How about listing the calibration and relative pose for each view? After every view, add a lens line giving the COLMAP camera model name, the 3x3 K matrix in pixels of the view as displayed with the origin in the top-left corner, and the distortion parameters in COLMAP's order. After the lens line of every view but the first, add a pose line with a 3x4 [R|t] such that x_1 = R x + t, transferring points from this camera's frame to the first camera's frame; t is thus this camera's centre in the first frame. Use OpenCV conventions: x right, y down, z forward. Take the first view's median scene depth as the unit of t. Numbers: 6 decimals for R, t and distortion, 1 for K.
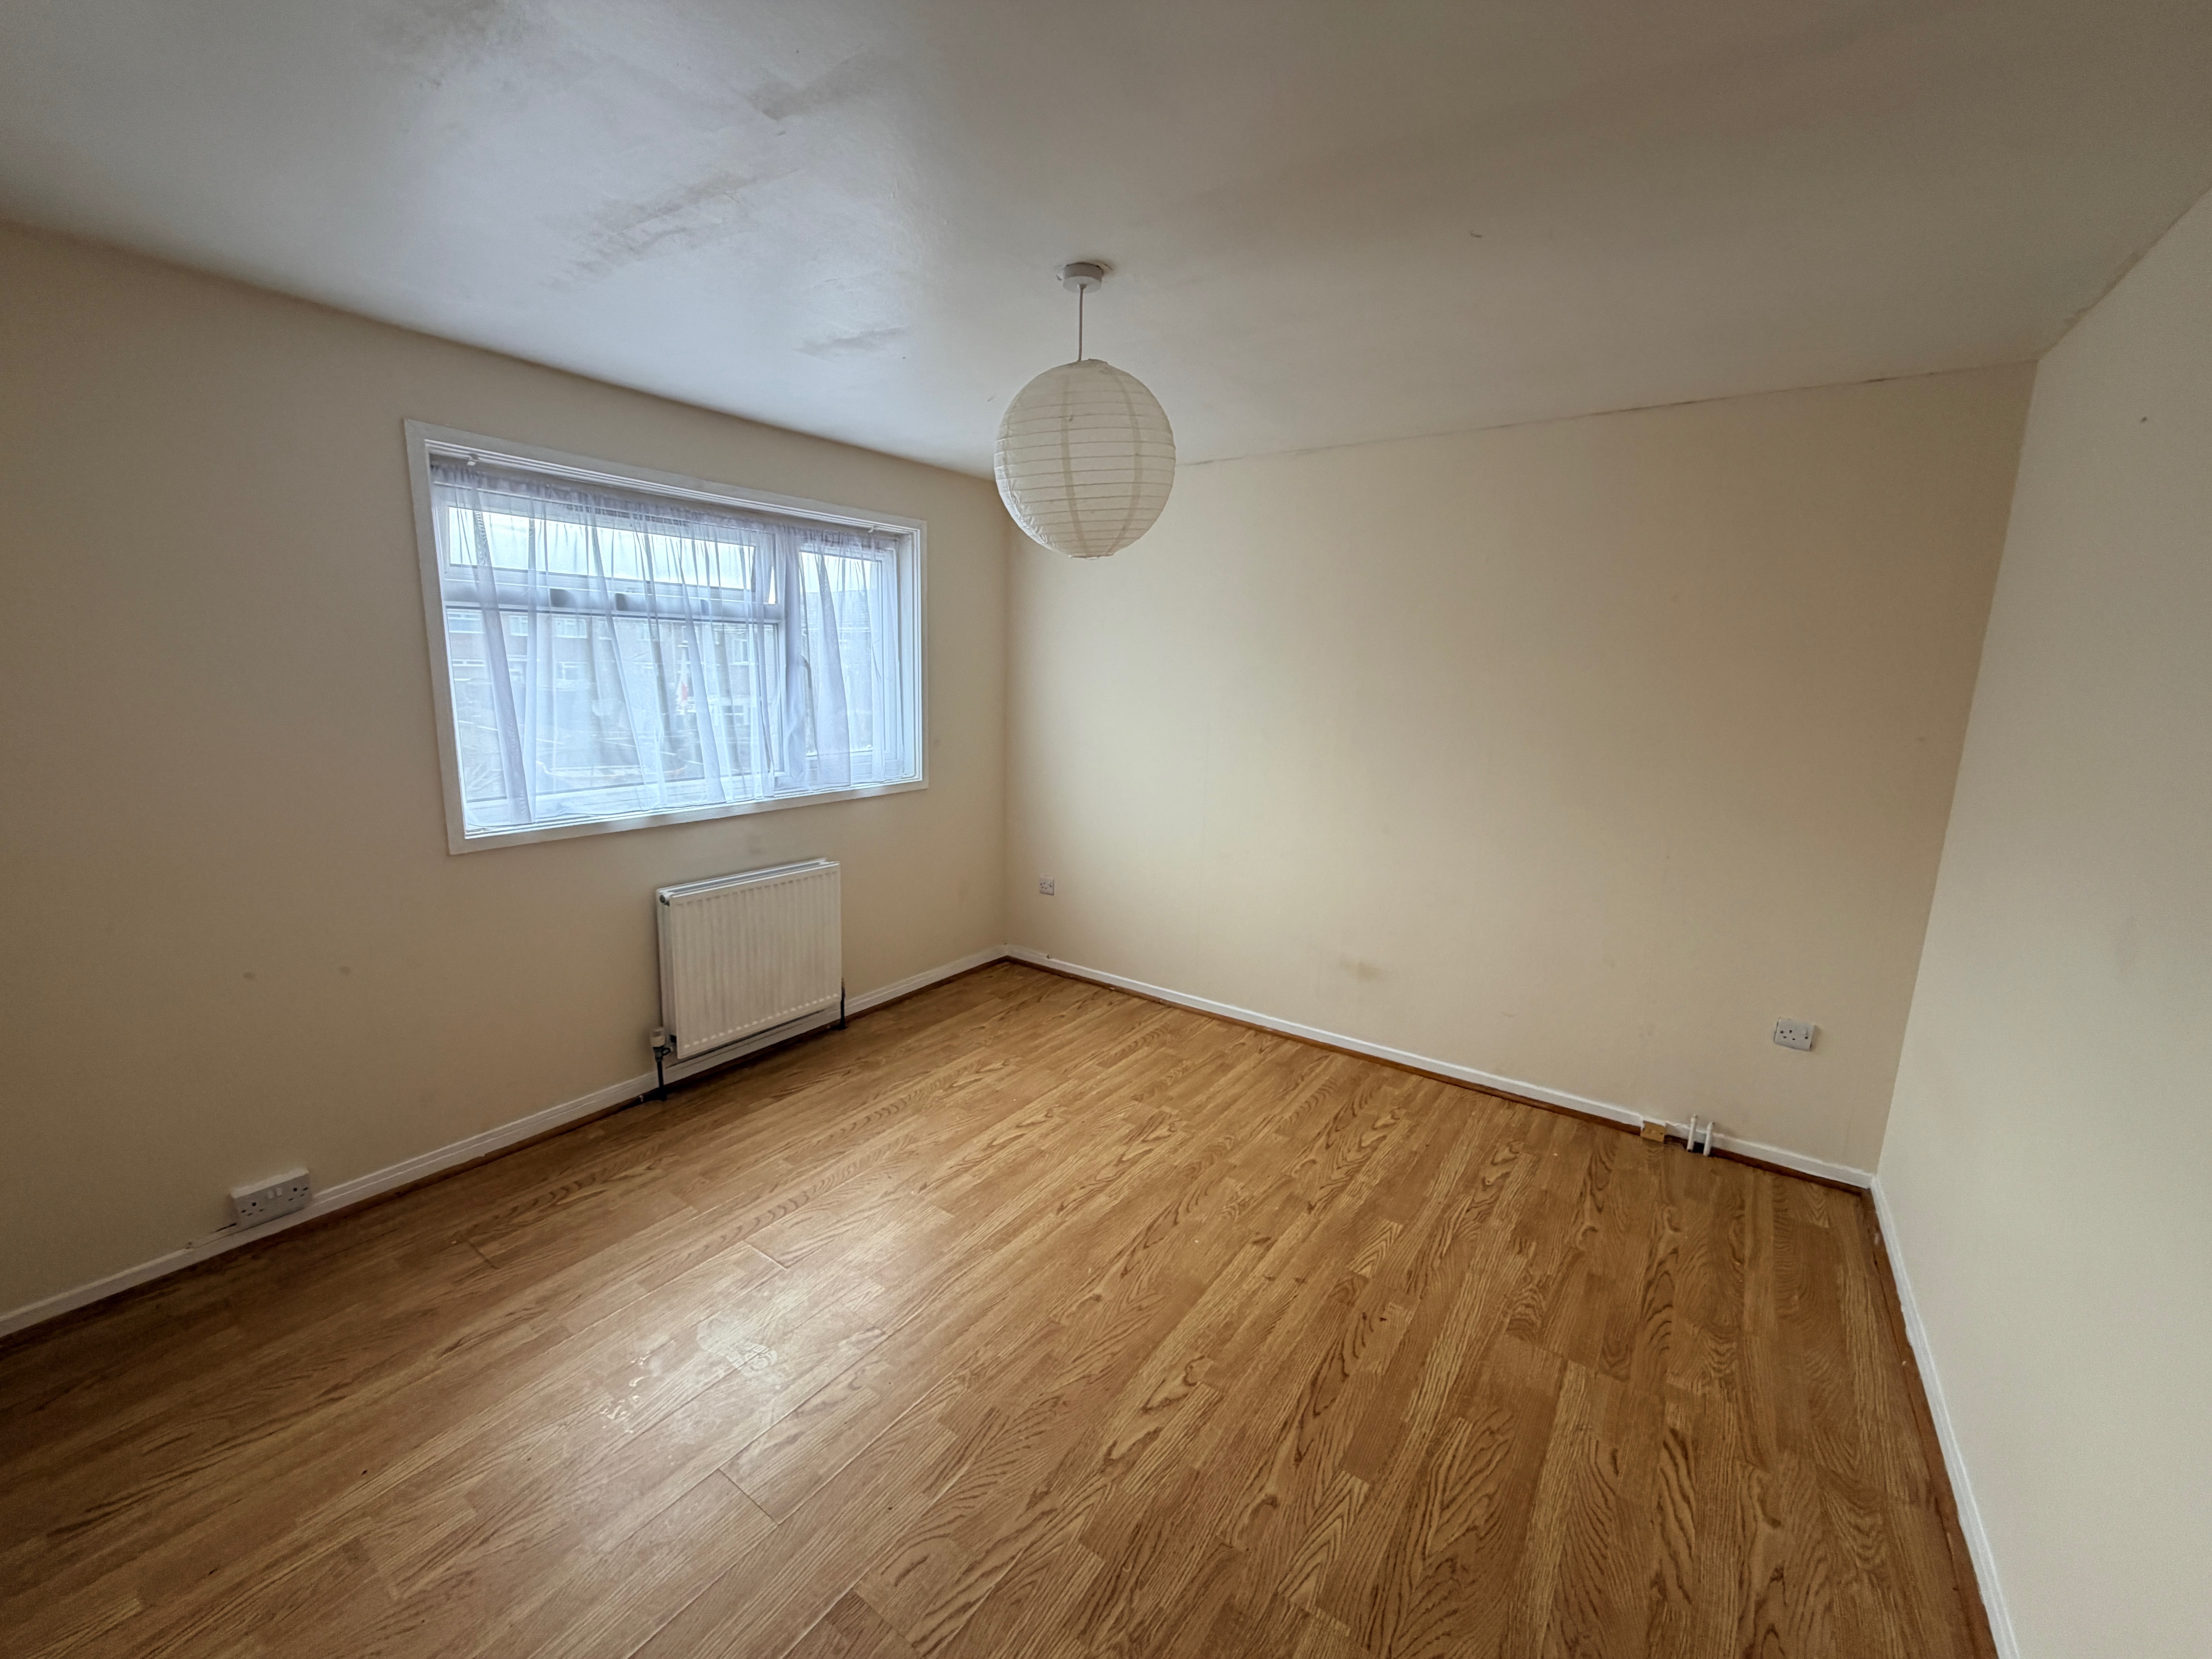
lens RADIAL K [[892.1, 0, 1106.0], [0, 892.1, 829.5], [0, 0, 1]] dist [0.000473, -0.000146]
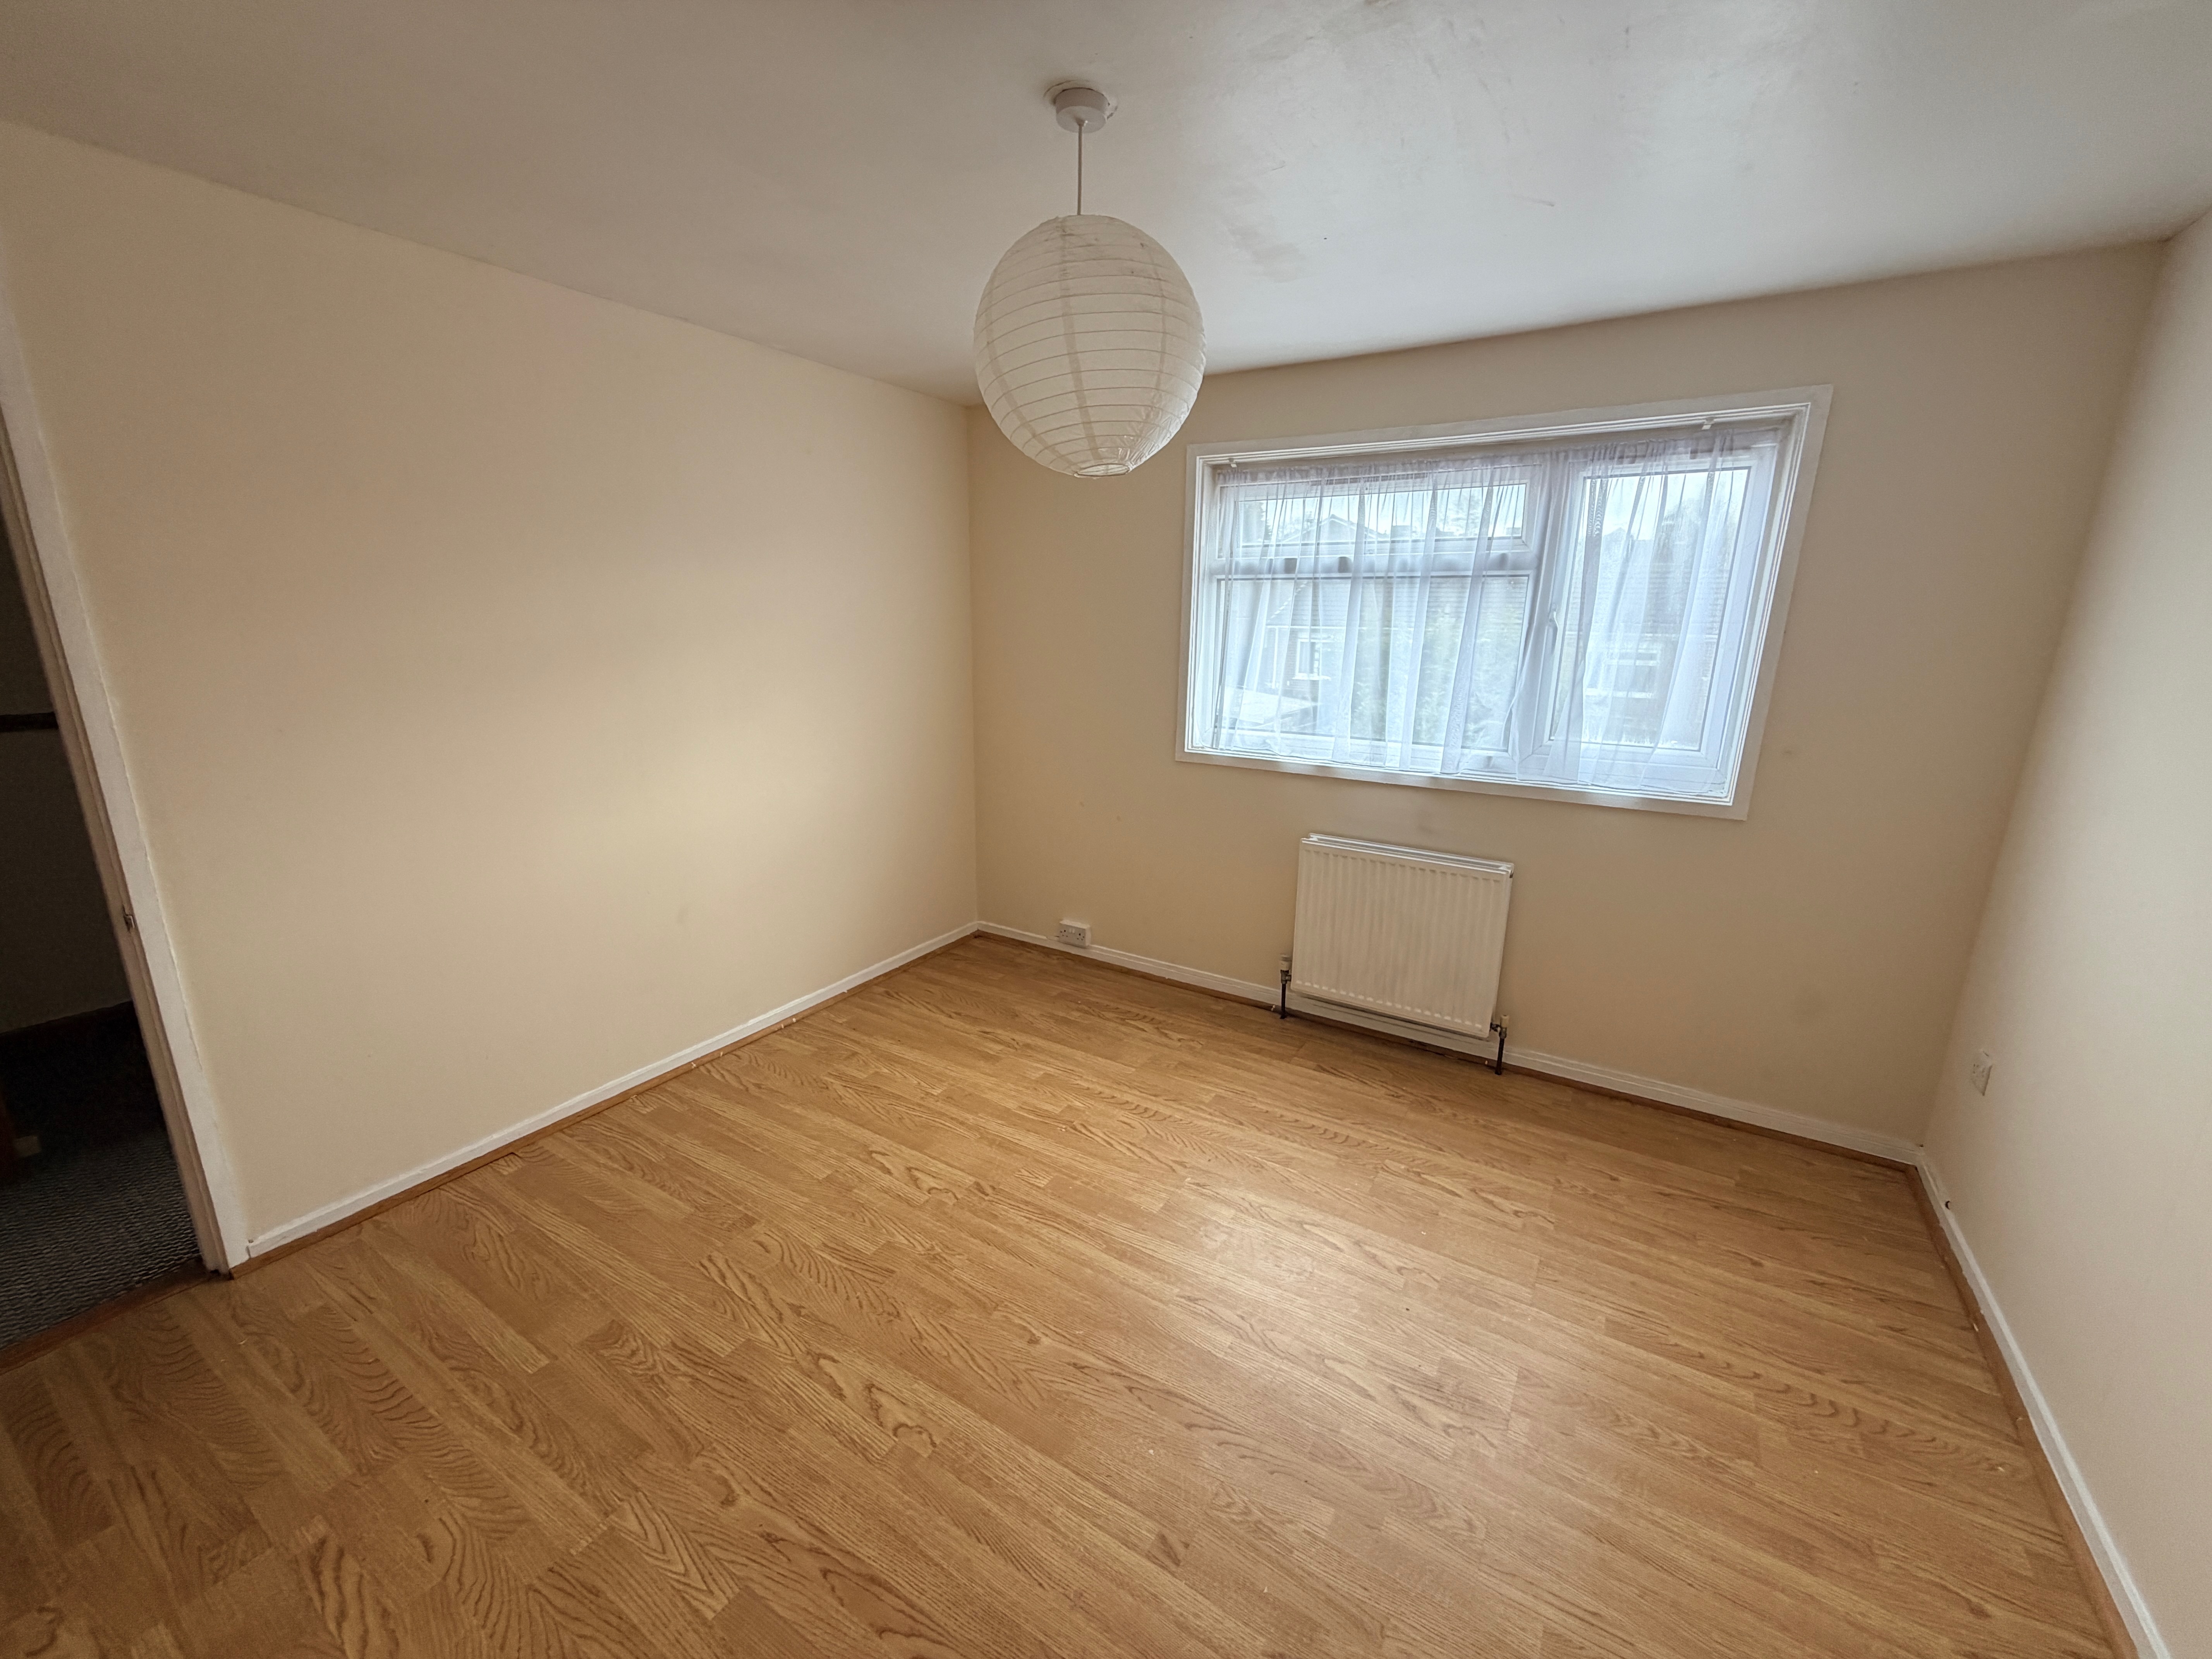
lens RADIAL K [[882.0, 0, 1086.4], [0, 882.0, 831.0], [0, 0, 1]] dist [-0.001644, -0.000249]
pose [[0.041576, 0.220644, -0.974468, 0.625775], [-0.191771, 0.958940, 0.208946, -0.126852], [0.980559, 0.178187, 0.082182, 0.766165]]
